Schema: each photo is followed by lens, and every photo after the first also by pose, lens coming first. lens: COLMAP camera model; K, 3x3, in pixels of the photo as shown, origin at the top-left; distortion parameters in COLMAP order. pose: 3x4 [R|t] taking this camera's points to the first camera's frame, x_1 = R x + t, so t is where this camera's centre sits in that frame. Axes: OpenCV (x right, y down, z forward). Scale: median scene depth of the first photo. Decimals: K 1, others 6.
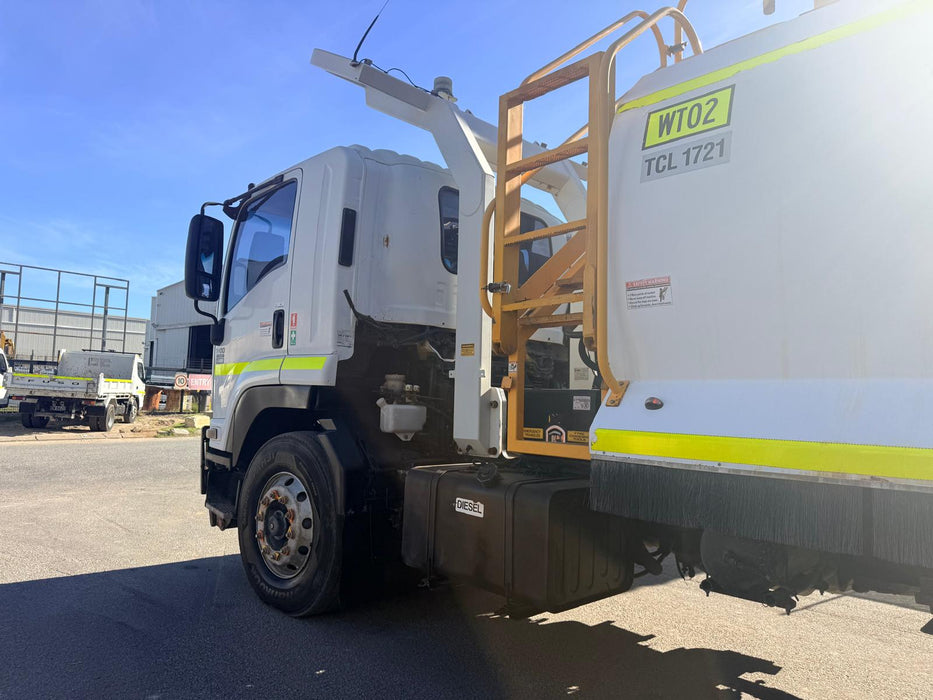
lens RADIAL K [[654.6, 0, 466.5], [0, 654.6, 350.0], [0, 0, 1]] dist [0.092461, -0.123534]
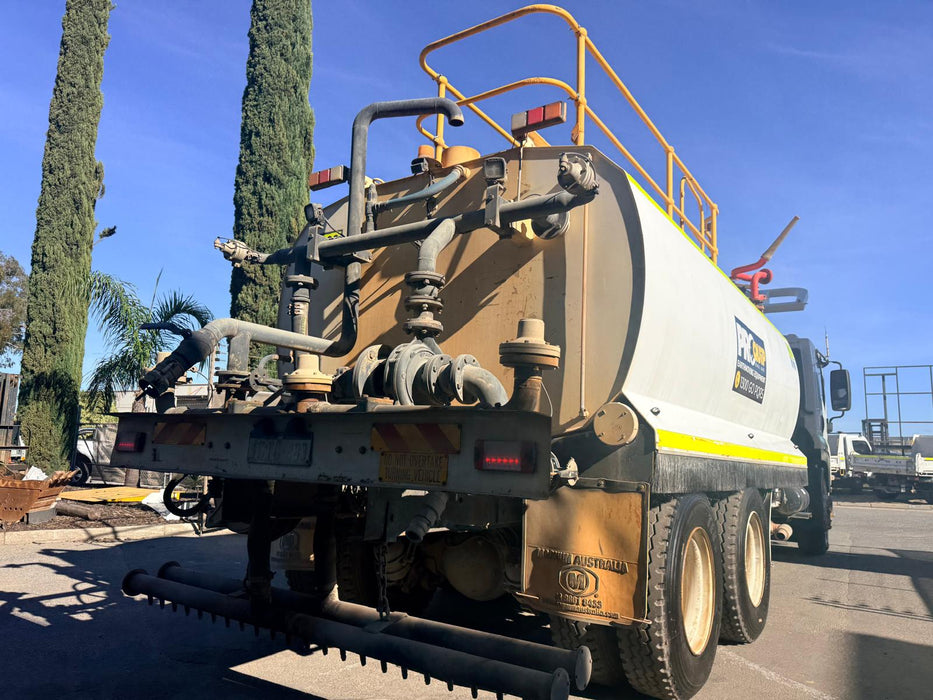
lens RADIAL K [[654.6, 0, 466.5], [0, 654.6, 350.0], [0, 0, 1]] dist [0.092461, -0.123534]
pose [[0.205336, -0.177034, -0.962547, 0.458849], [0.042926, 0.984186, -0.171857, 0.023137], [0.977750, -0.006030, 0.209688, -0.028480]]
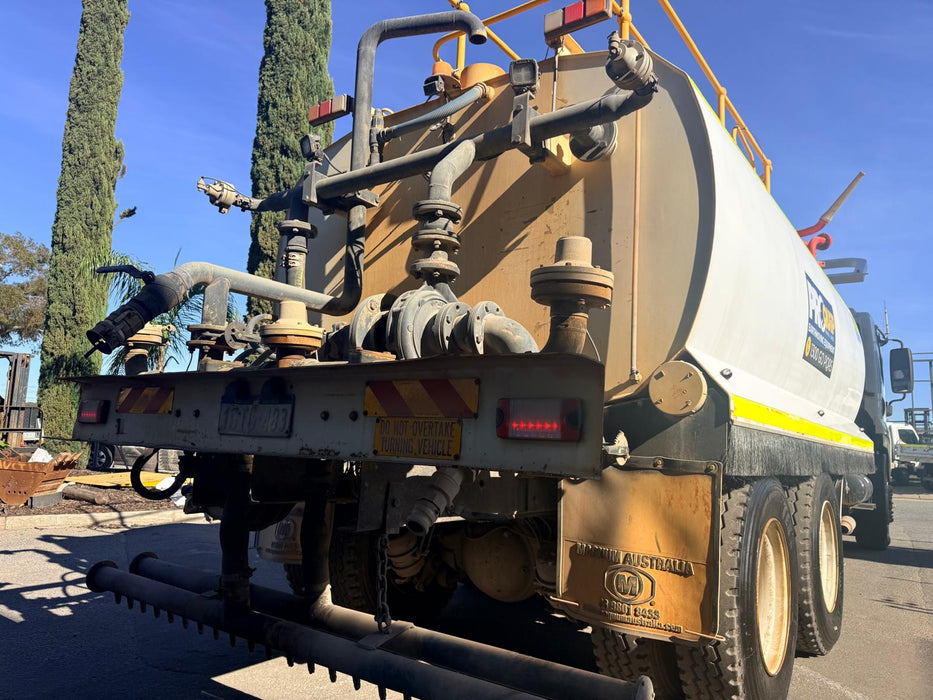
lens RADIAL K [[657.2, 0, 468.9], [0, 657.2, 343.4], [0, 0, 1]] dist [0.053473, -0.063460]
pose [[0.169028, -0.171518, -0.970573, 0.425387], [0.036702, 0.985154, -0.167703, 0.026398], [0.984928, -0.007276, 0.172814, -0.020514]]
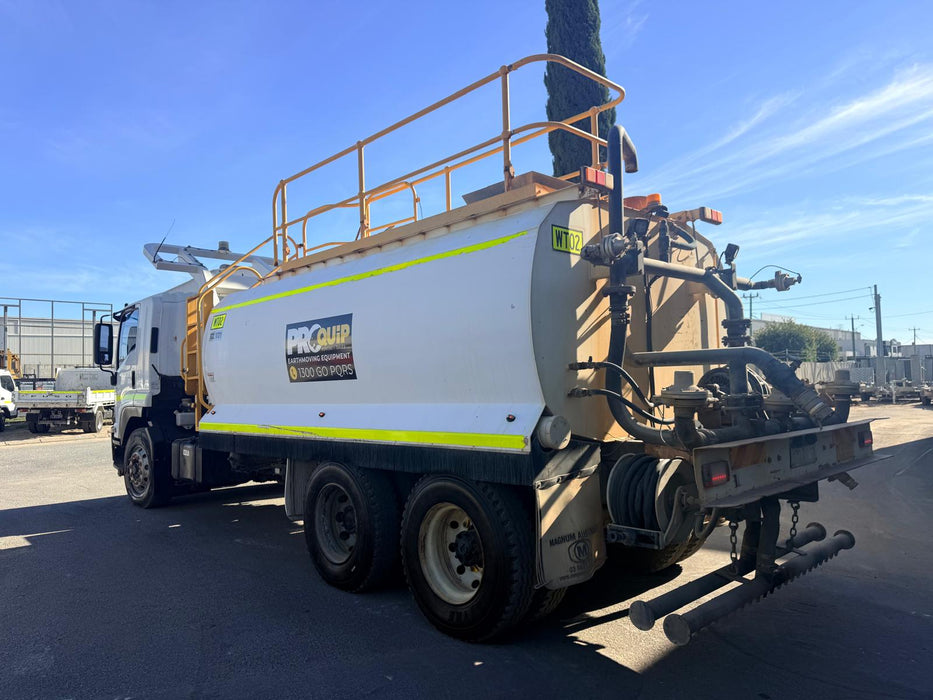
lens RADIAL K [[654.6, 0, 466.5], [0, 654.6, 350.0], [0, 0, 1]] dist [0.092461, -0.123534]
pose [[0.998357, -0.056630, -0.008714, 0.185639], [0.056842, 0.998034, 0.026387, -0.028169], [0.007203, -0.026839, 0.999614, -0.260270]]
